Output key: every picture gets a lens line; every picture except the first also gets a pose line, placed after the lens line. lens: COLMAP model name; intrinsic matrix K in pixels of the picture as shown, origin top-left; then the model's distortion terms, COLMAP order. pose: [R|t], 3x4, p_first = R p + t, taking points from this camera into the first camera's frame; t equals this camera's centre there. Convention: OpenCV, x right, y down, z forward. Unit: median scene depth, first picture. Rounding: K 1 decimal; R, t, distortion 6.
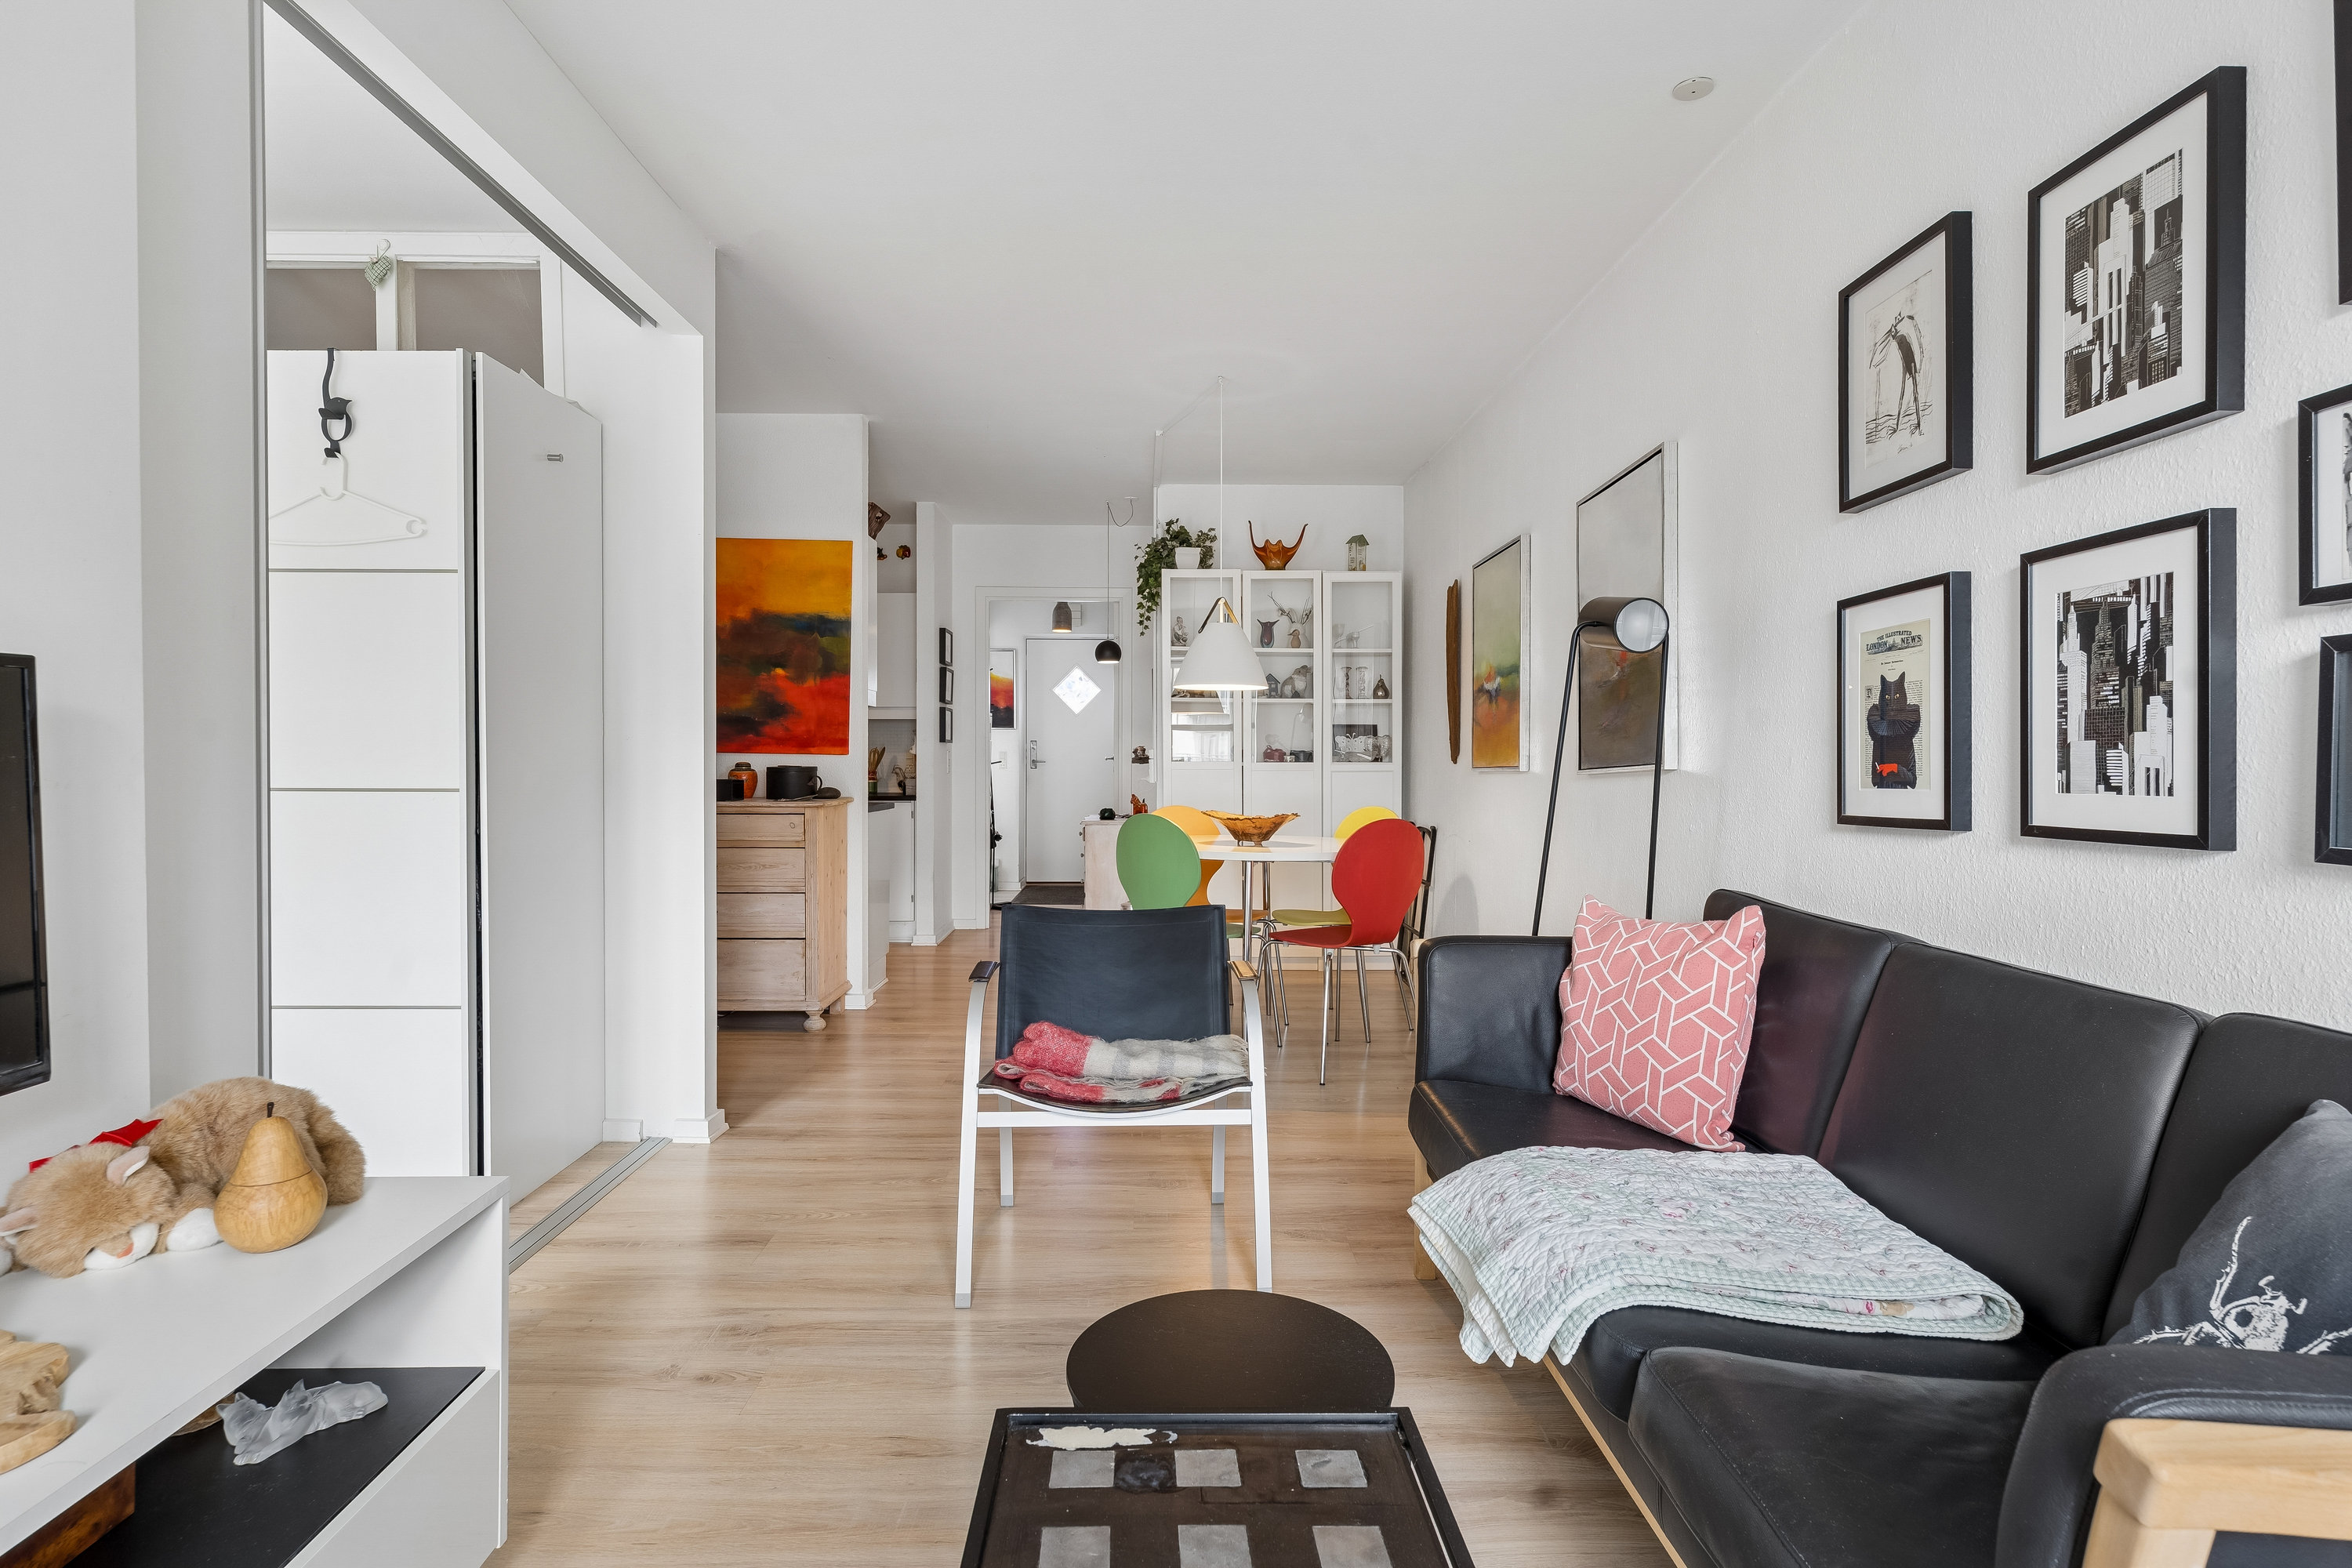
lens RADIAL K [[1232.1, 0, 1176.0], [0, 1232.1, 784.0], [0, 0, 1]] dist [-0.003347, 0.000261]
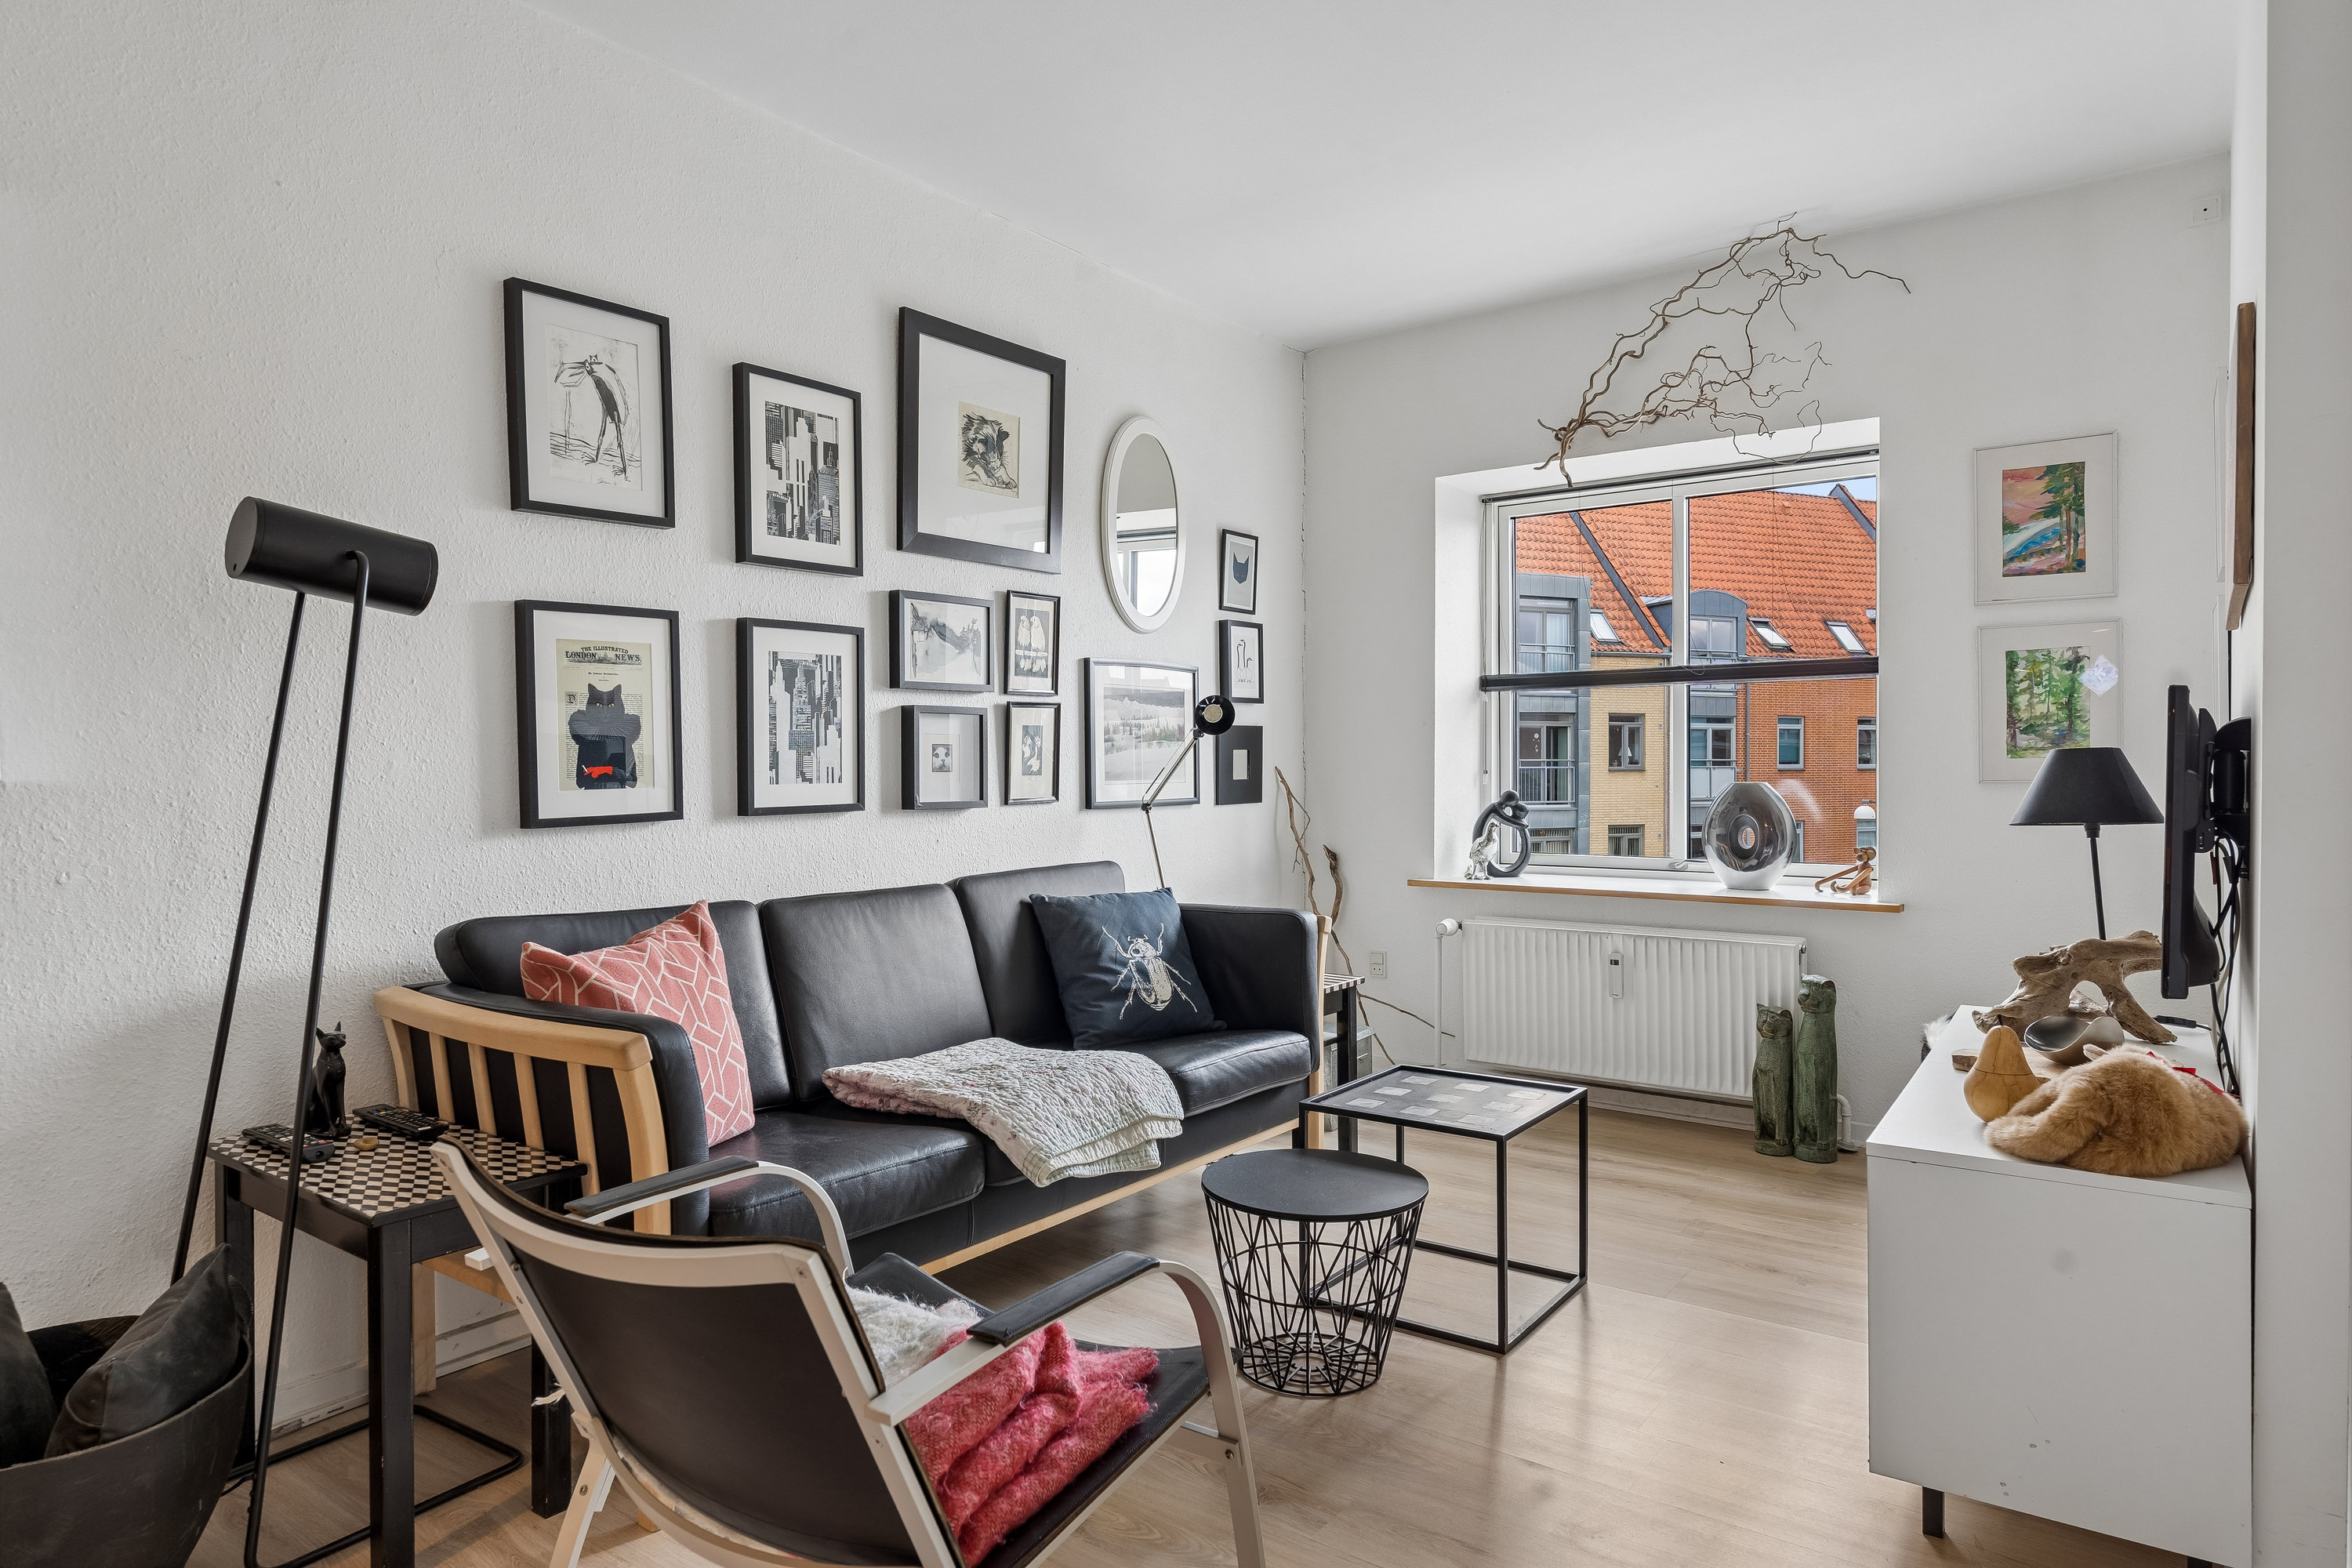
lens RADIAL K [[1382.9, 0, 1161.5], [0, 1382.9, 777.4], [0, 0, 1]] dist [0.000681, 0.000754]
pose [[-0.786177, -0.005285, 0.617979, -0.242192], [0.014165, 0.999547, 0.026568, -0.013636], [-0.617839, 0.029641, -0.785745, 0.705743]]
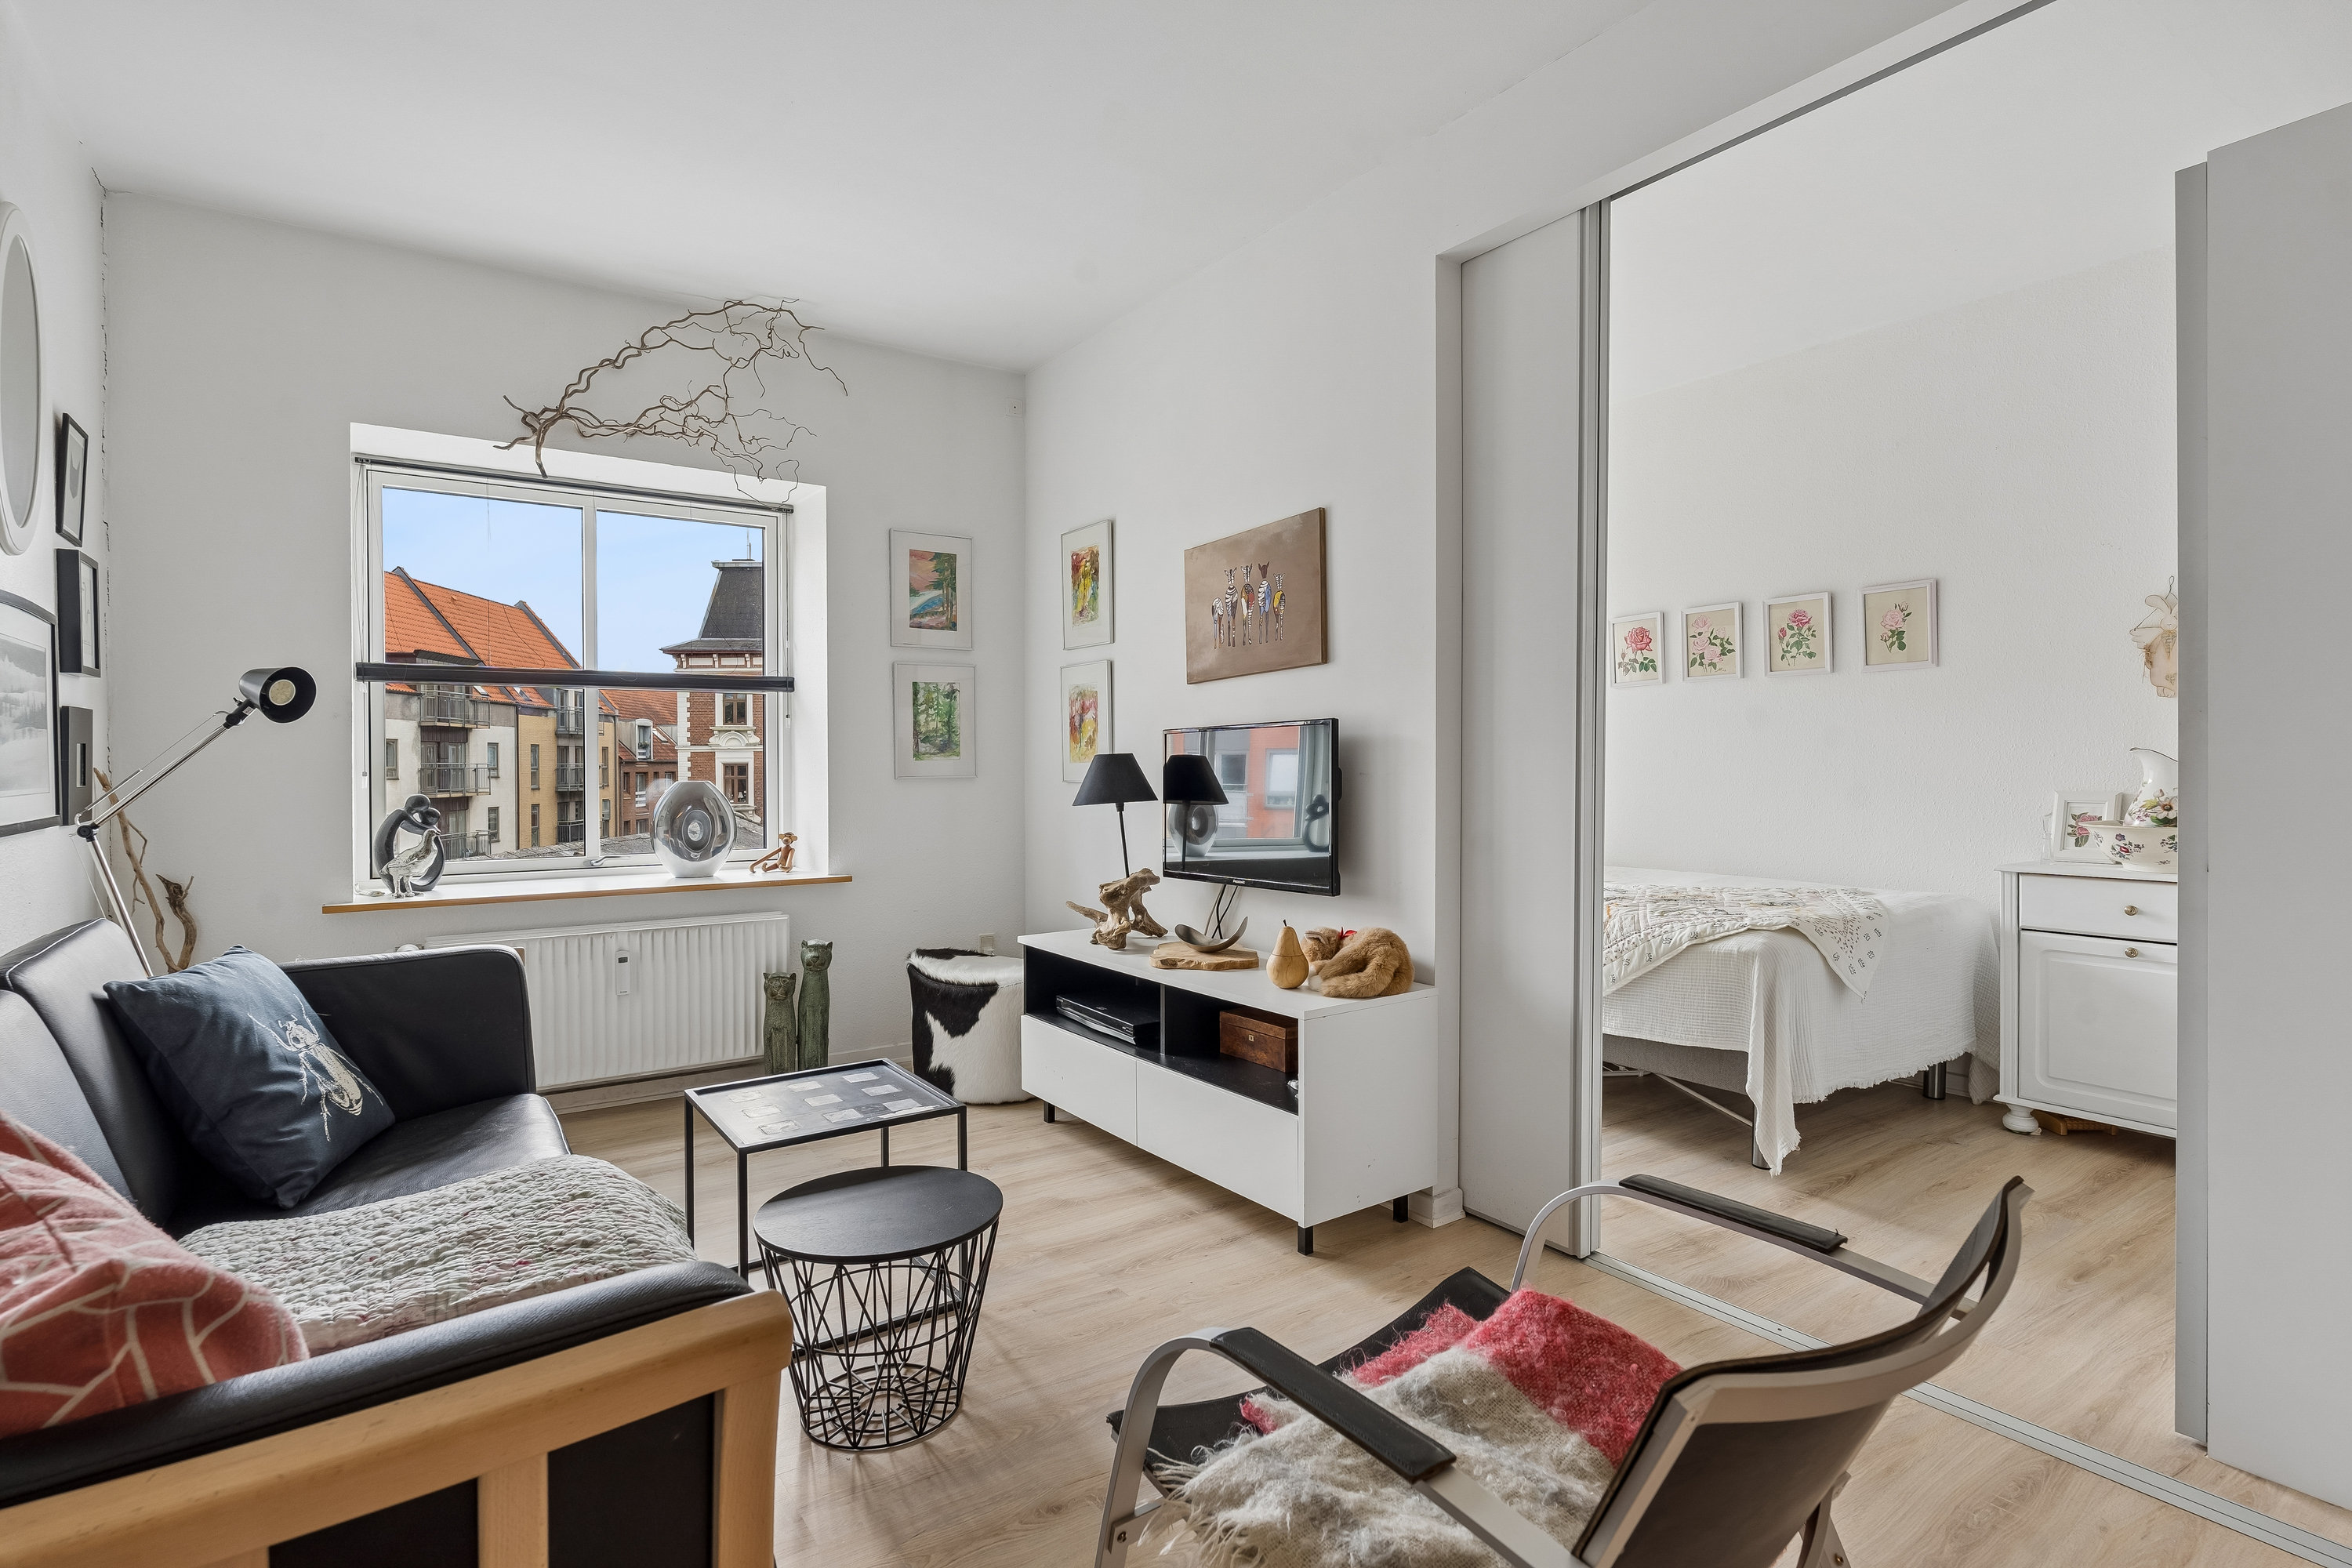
lens RADIAL K [[1162.4, 0, 1170.0], [0, 1162.4, 778.4], [0, 0, 1]] dist [-0.002641, 0.000089]
pose [[-0.833950, 0.007922, -0.551783, 0.141924], [-0.009874, 0.999523, 0.029273, -0.011436], [0.551752, 0.029861, -0.833474, 0.661867]]
